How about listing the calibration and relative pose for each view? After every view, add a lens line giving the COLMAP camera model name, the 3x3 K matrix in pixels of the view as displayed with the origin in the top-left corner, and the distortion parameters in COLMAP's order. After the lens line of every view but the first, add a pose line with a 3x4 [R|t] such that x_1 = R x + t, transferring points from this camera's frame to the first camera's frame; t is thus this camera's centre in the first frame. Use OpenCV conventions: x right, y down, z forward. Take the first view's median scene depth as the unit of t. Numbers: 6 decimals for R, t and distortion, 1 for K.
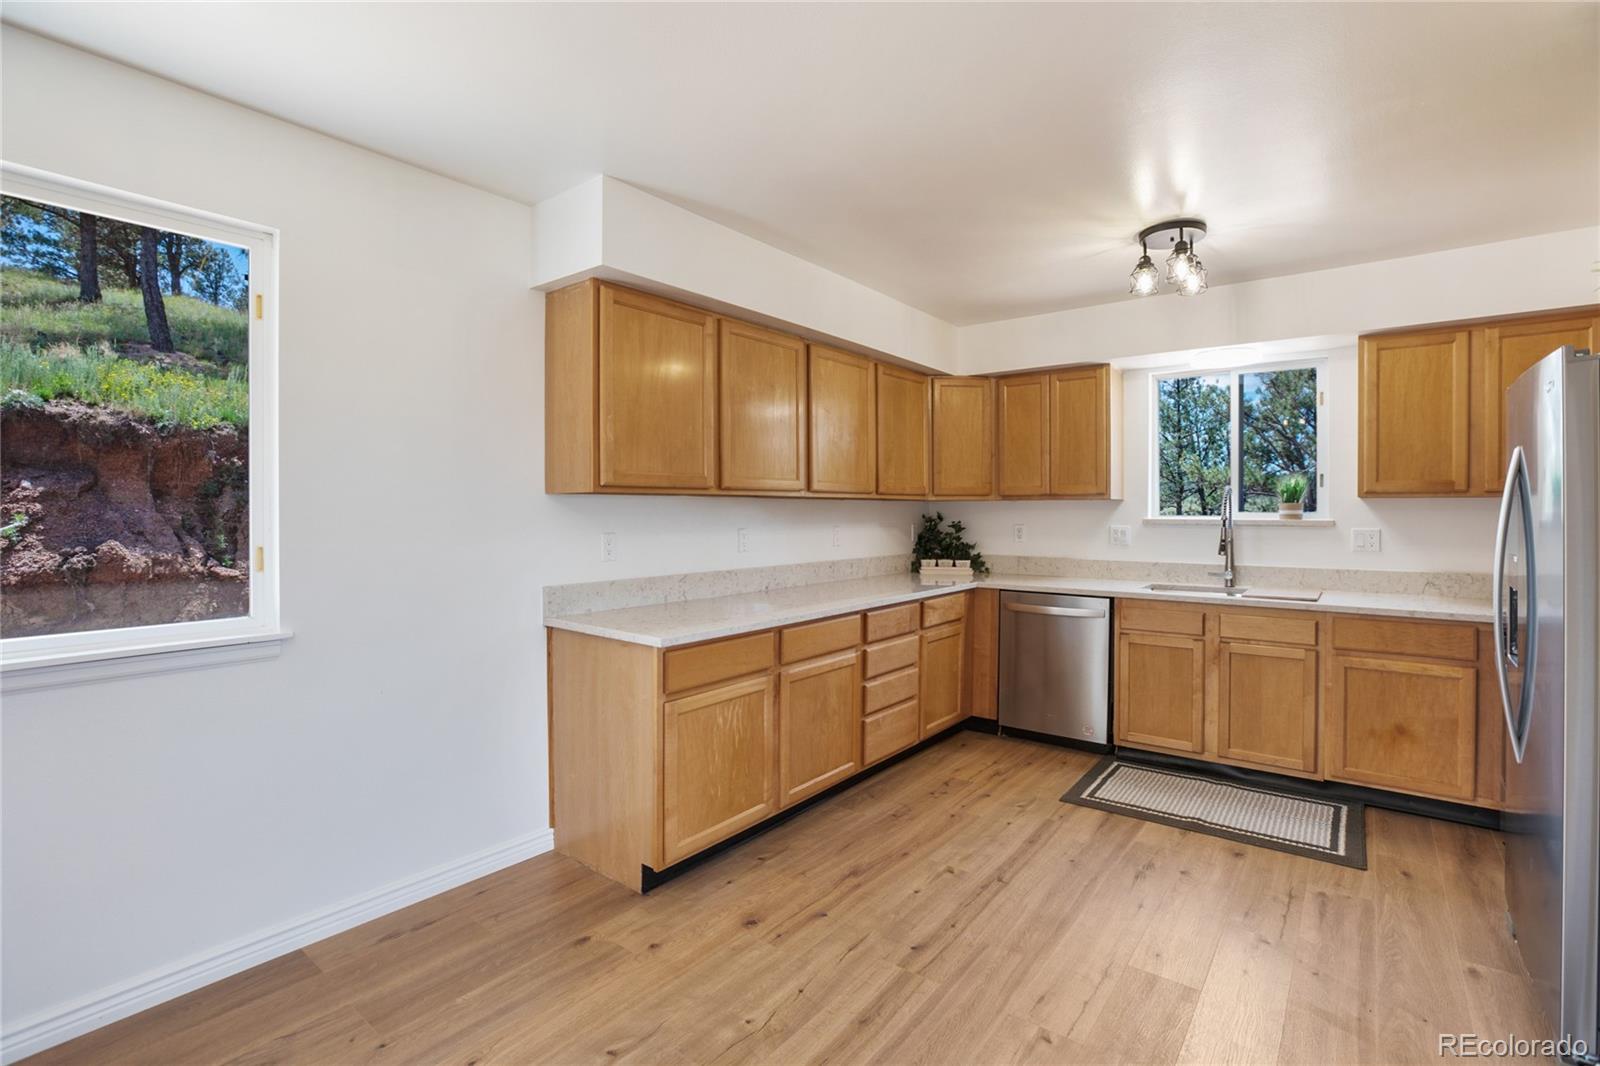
lens RADIAL K [[757.8, 0, 787.4], [0, 757.8, 518.6], [0, 0, 1]] dist [0.000334, 0.000351]
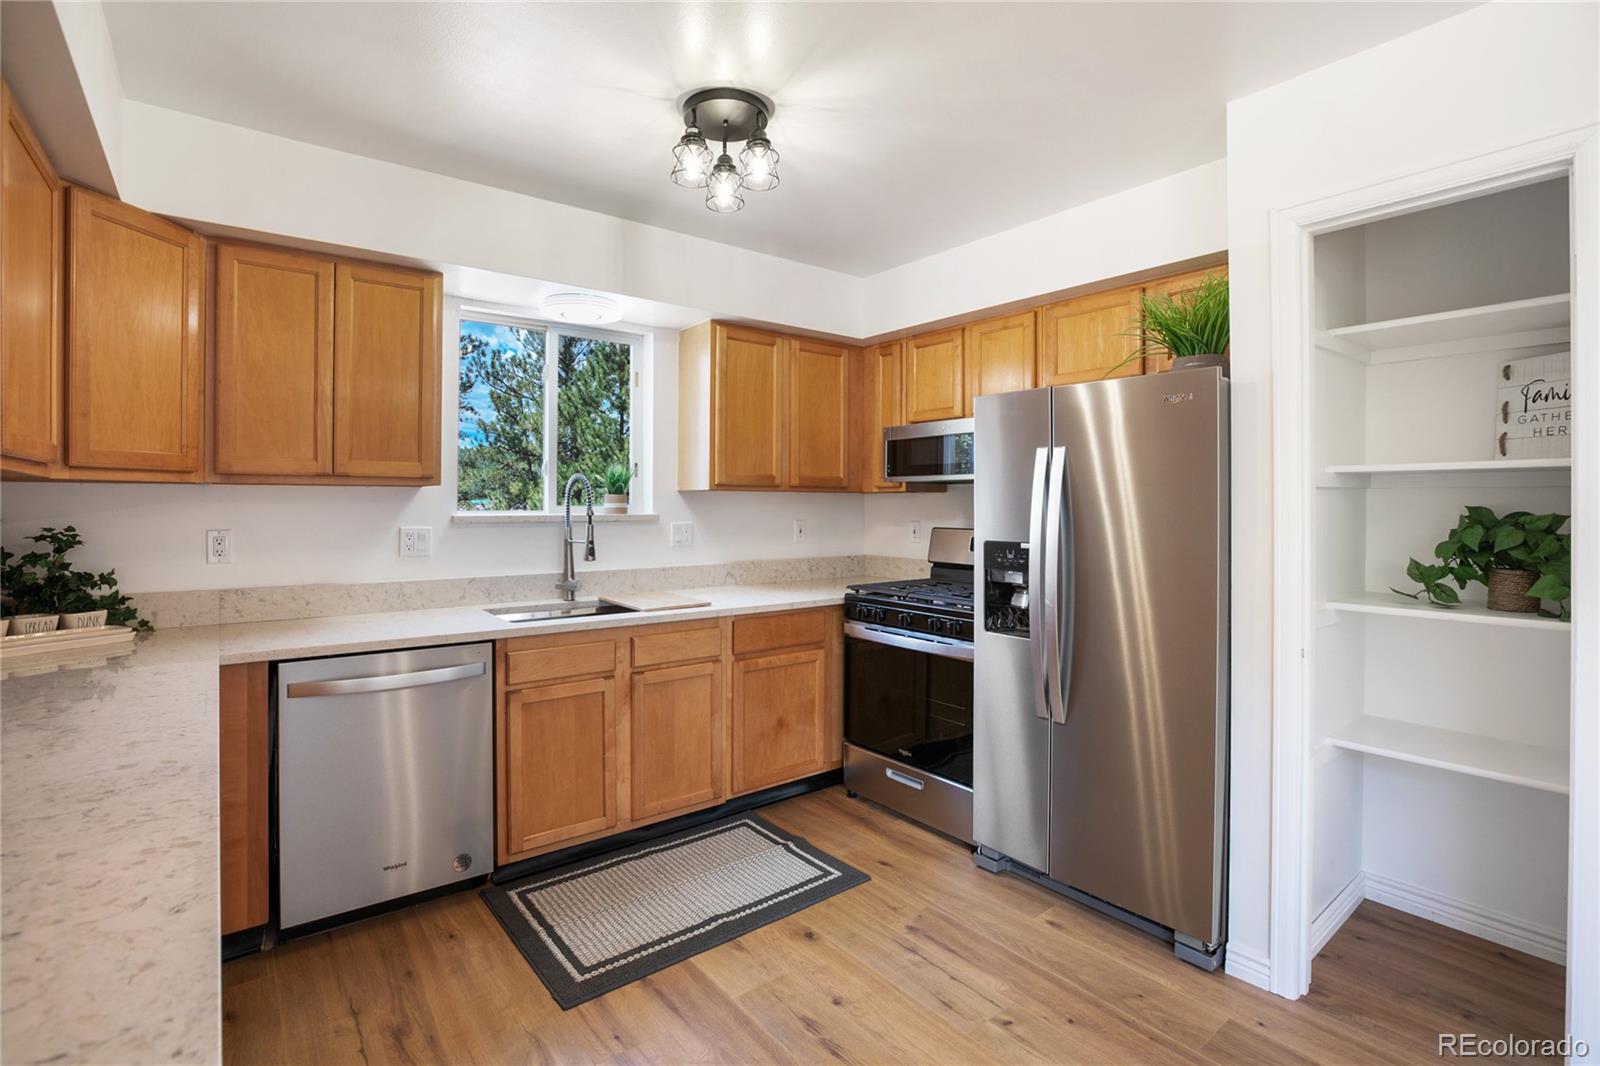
lens RADIAL K [[752.9, 0, 793.3], [0, 752.9, 506.6], [0, 0, 1]] dist [-0.049371, 0.013141]
pose [[0.231868, -0.004966, 0.972735, -0.134672], [0.008646, 0.999958, 0.003044, -0.008838], [-0.972709, 0.007704, 0.231901, 0.674835]]
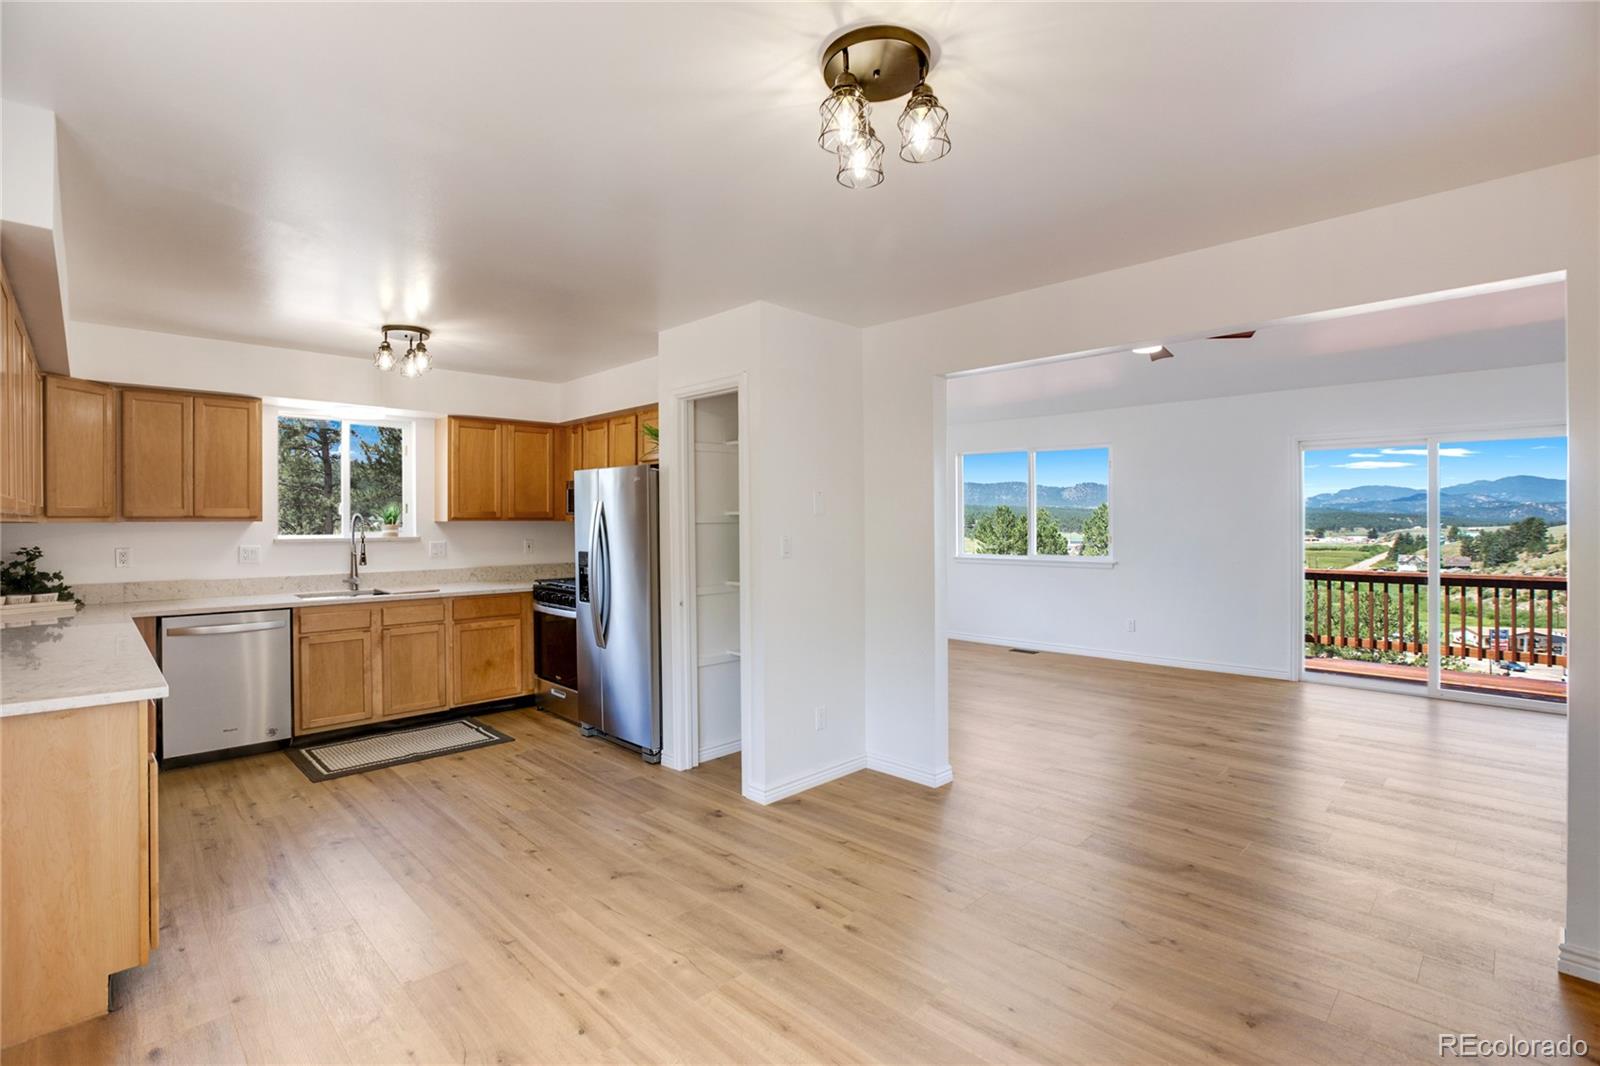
lens RADIAL K [[775.5, 0, 789.9], [0, 775.5, 526.6], [0, 0, 1]] dist [-0.012567, 0.002269]
pose [[0.142960, -0.012981, 0.989643, -0.681866], [0.011365, 0.999870, 0.011473, -0.026873], [-0.989663, 0.009607, 0.143089, 0.096465]]
